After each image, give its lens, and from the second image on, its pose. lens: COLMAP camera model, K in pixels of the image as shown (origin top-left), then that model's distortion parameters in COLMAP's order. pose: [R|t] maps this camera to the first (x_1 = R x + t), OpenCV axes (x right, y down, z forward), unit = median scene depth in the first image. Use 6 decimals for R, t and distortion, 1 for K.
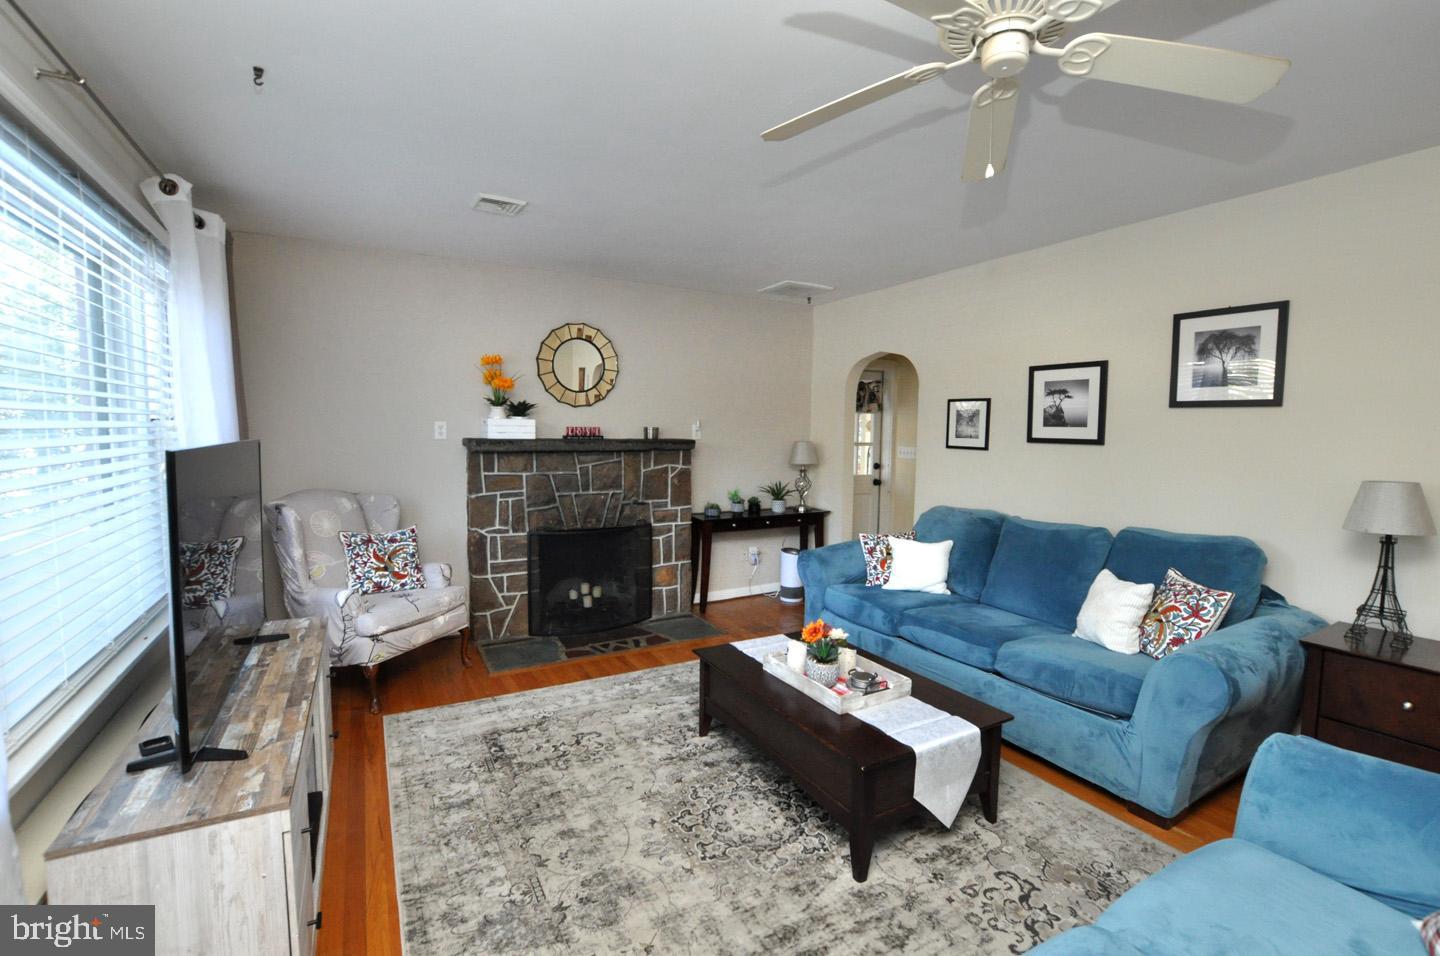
lens RADIAL K [[631.8, 0, 722.2], [0, 631.8, 473.8], [0, 0, 1]] dist [-0.035020, 0.005400]
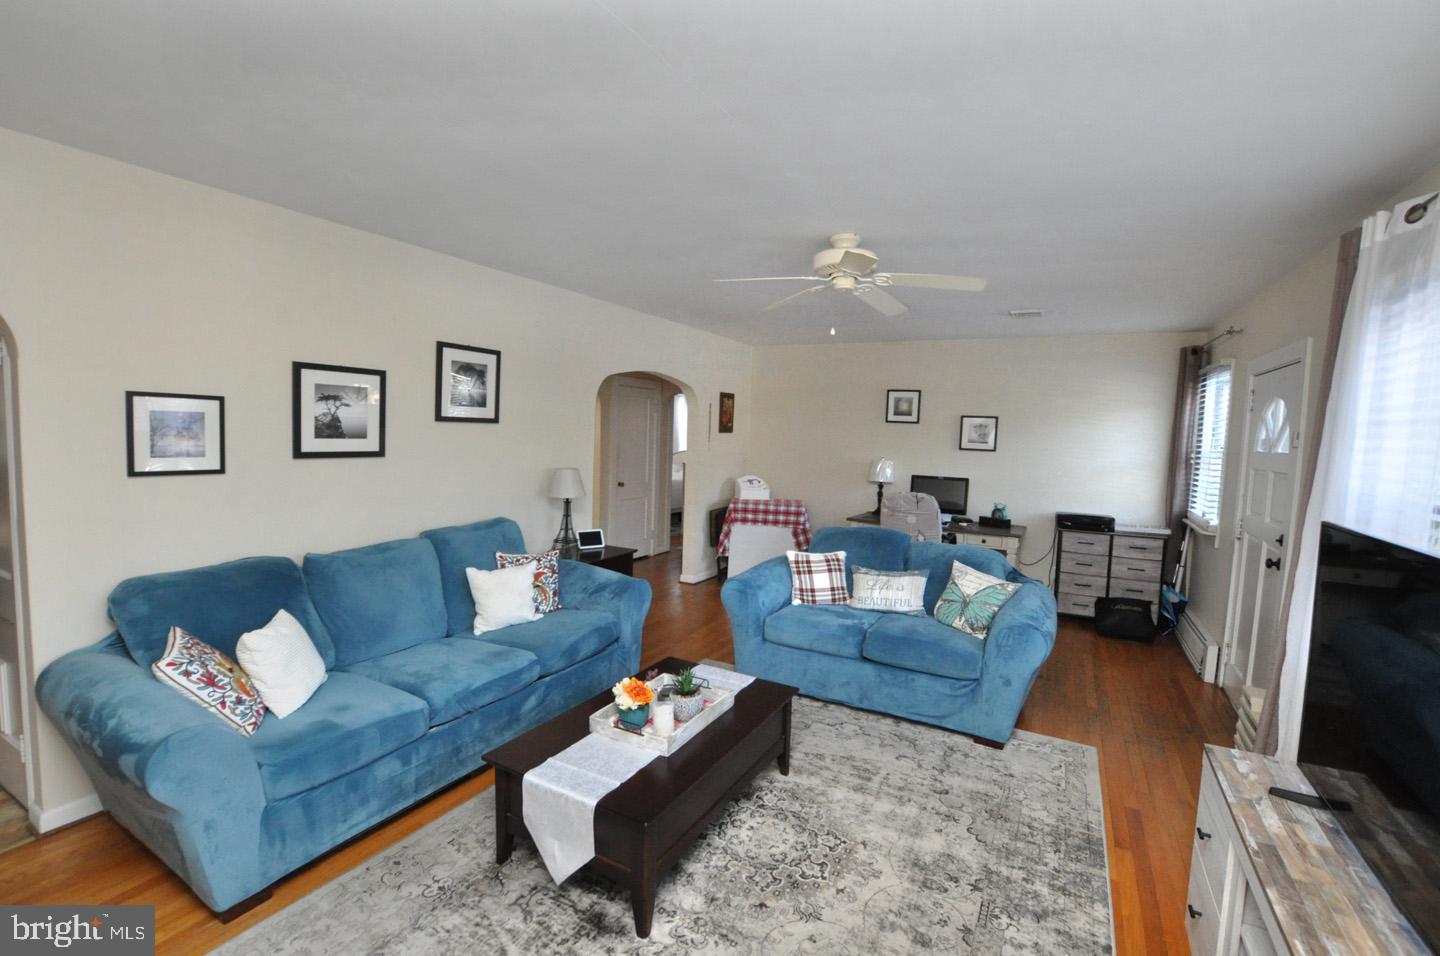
lens RADIAL K [[631.8, 0, 726.0], [0, 631.8, 473.9], [0, 0, 1]] dist [-0.035020, 0.005400]
pose [[-0.528278, -0.088001, 0.844499, -0.466336], [0.022974, 0.992769, 0.117822, -0.113052], [-0.848761, 0.081644, -0.522436, 0.974835]]
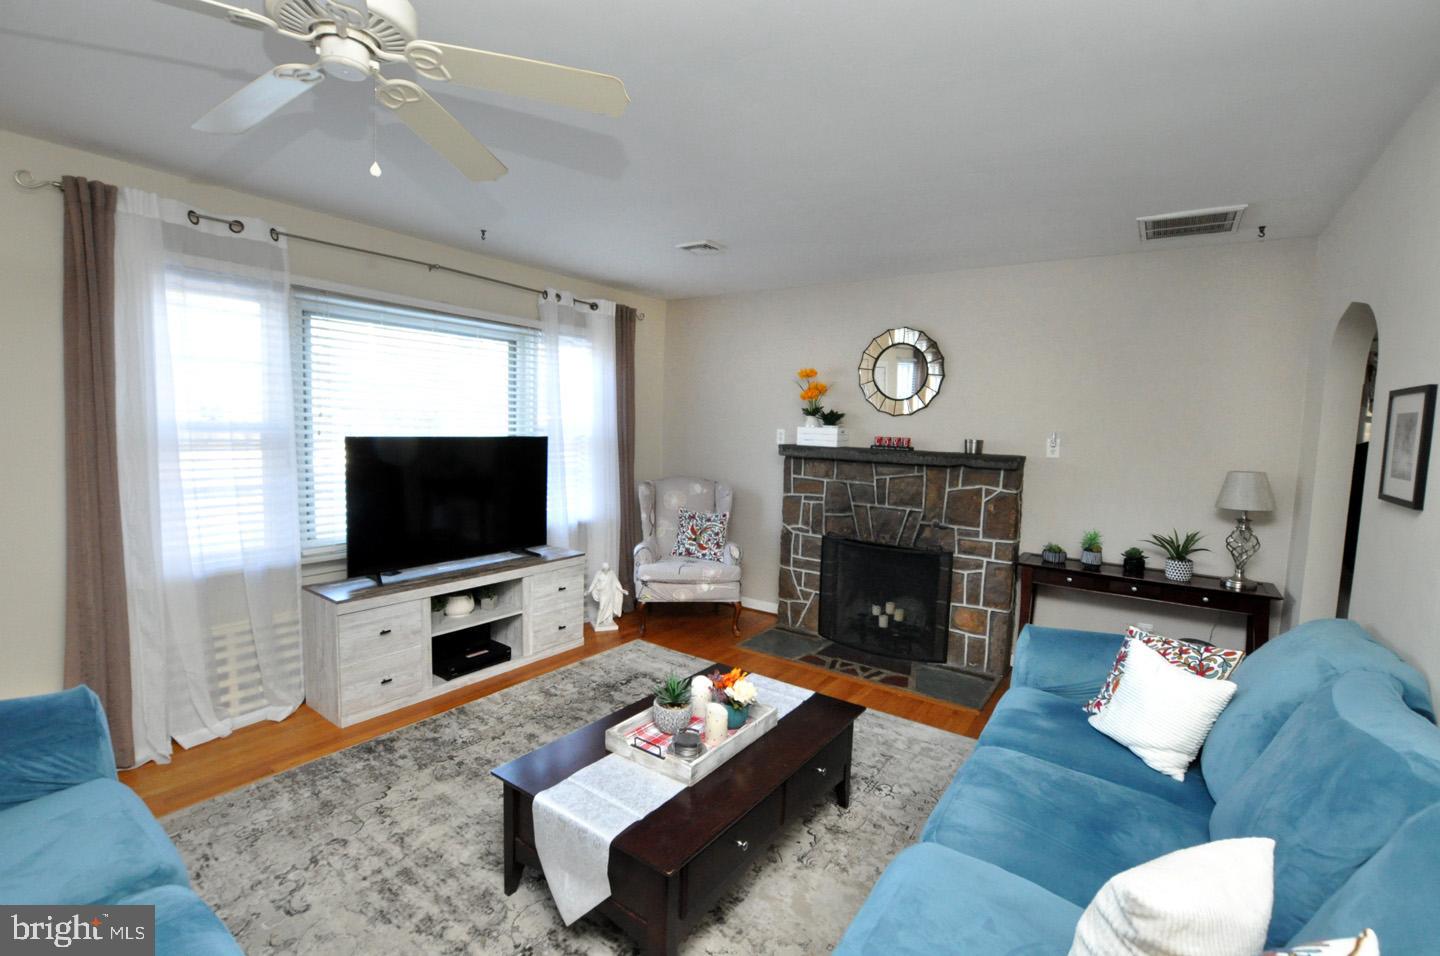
lens RADIAL K [[631.8, 0, 726.2], [0, 631.8, 478.4], [0, 0, 1]] dist [-0.035020, 0.005400]
pose [[0.429480, 0.077778, -0.899721, 0.643890], [-0.089752, 0.995028, 0.043173, -0.038006], [0.898605, 0.062210, 0.434325, 0.451496]]
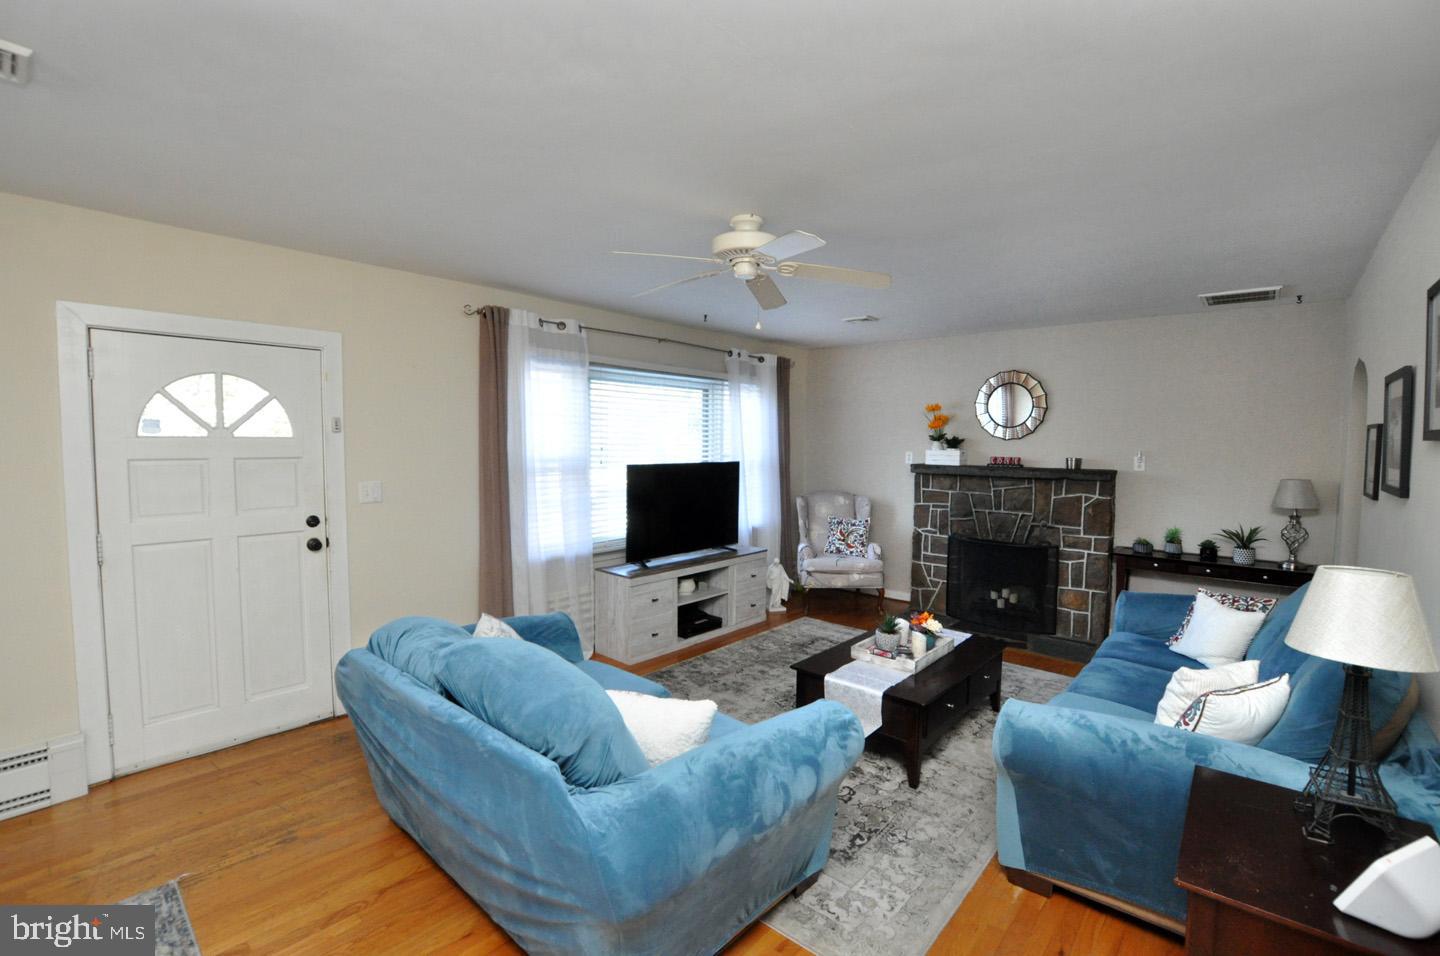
lens RADIAL K [[631.8, 0, 726.9], [0, 631.8, 479.7], [0, 0, 1]] dist [-0.035020, 0.005400]
pose [[0.331891, 0.048316, -0.942079, 0.888936], [-0.072499, 0.997040, 0.025594, -0.028487], [0.940528, 0.059806, 0.334412, 0.130678]]
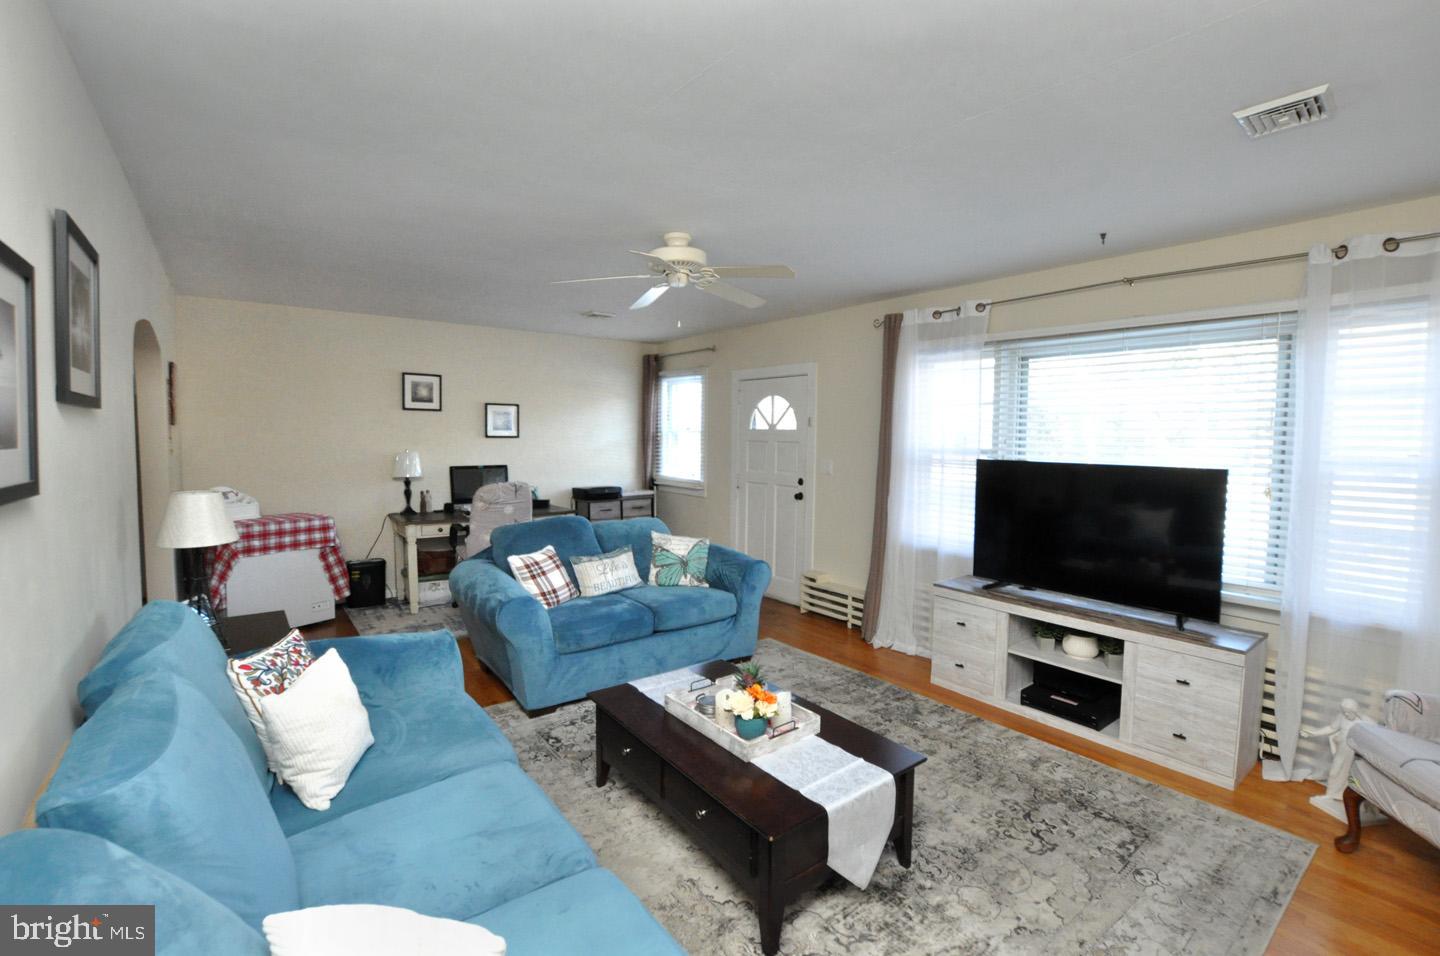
lens RADIAL K [[631.8, 0, 721.0], [0, 631.8, 473.4], [0, 0, 1]] dist [-0.035020, 0.005400]
pose [[-0.990020, -0.012453, -0.140378, 0.236988], [-0.031267, 0.990673, 0.132628, -0.111479], [0.137417, 0.135693, -0.981175, 1.298439]]
